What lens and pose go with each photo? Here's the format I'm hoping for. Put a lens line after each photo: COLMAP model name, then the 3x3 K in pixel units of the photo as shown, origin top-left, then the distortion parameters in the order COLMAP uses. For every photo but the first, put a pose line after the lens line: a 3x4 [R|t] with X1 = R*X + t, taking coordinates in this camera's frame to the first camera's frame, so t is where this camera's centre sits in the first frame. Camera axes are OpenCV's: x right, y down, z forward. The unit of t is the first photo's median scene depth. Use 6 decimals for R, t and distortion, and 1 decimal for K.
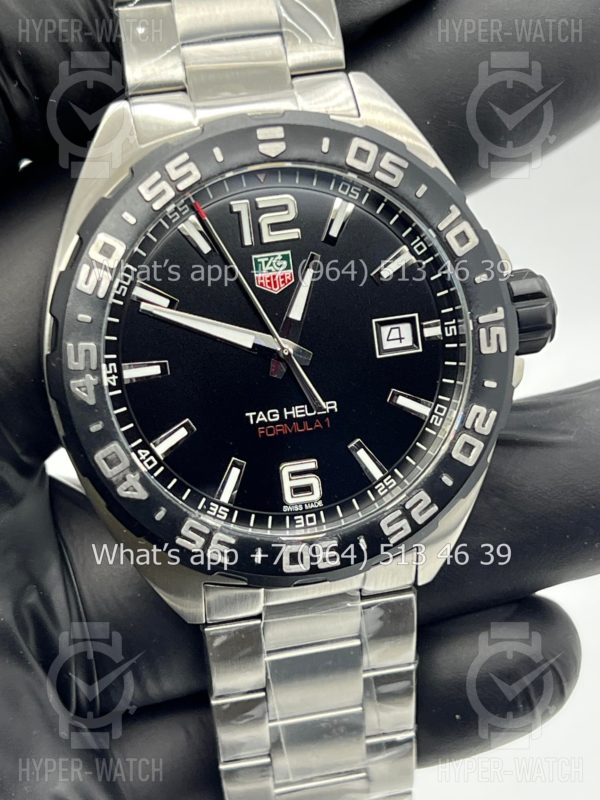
lens RADIAL K [[1888.8, 0, 297.4], [0, 1888.8, 396.4], [0, 0, 1]] dist [0.332656, 0.000000]
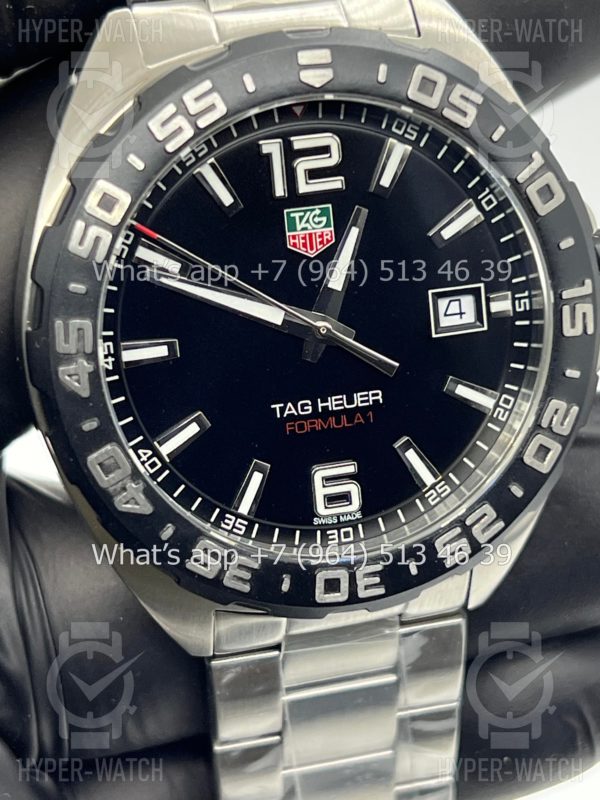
lens RADIAL K [[1888.8, 0, 291.7], [0, 1888.8, 386.9], [0, 0, 1]] dist [0.332656, 0.000000]
pose [[0.998191, 0.017193, 0.057612, -0.065260], [-0.020973, 0.997621, 0.065673, -0.051815], [-0.056346, -0.066763, 0.996177, 0.195013]]
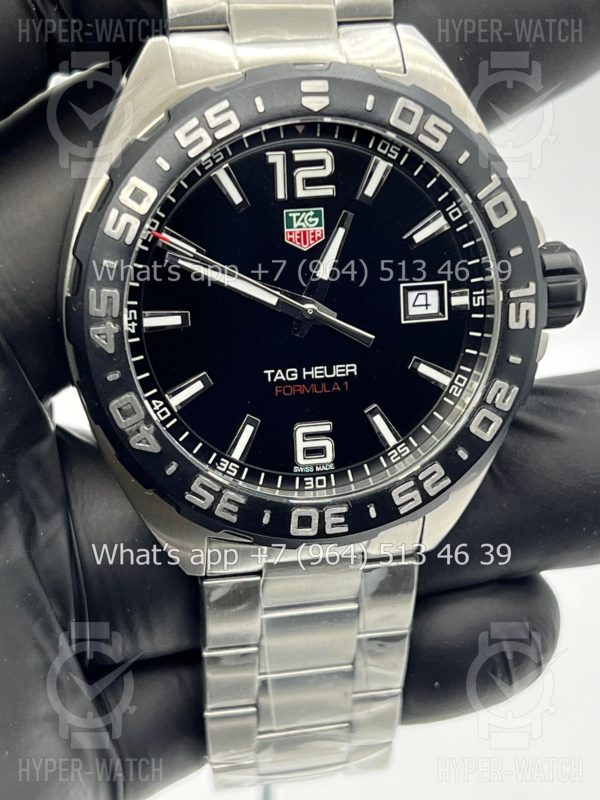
lens RADIAL K [[1888.8, 0, 293.5], [0, 1888.8, 403.1], [0, 0, 1]] dist [0.332656, 0.000000]
pose [[0.996407, 0.077948, 0.033128, -0.043282], [-0.080228, 0.994010, 0.074218, -0.048040], [-0.027145, -0.076609, 0.996692, 0.022847]]
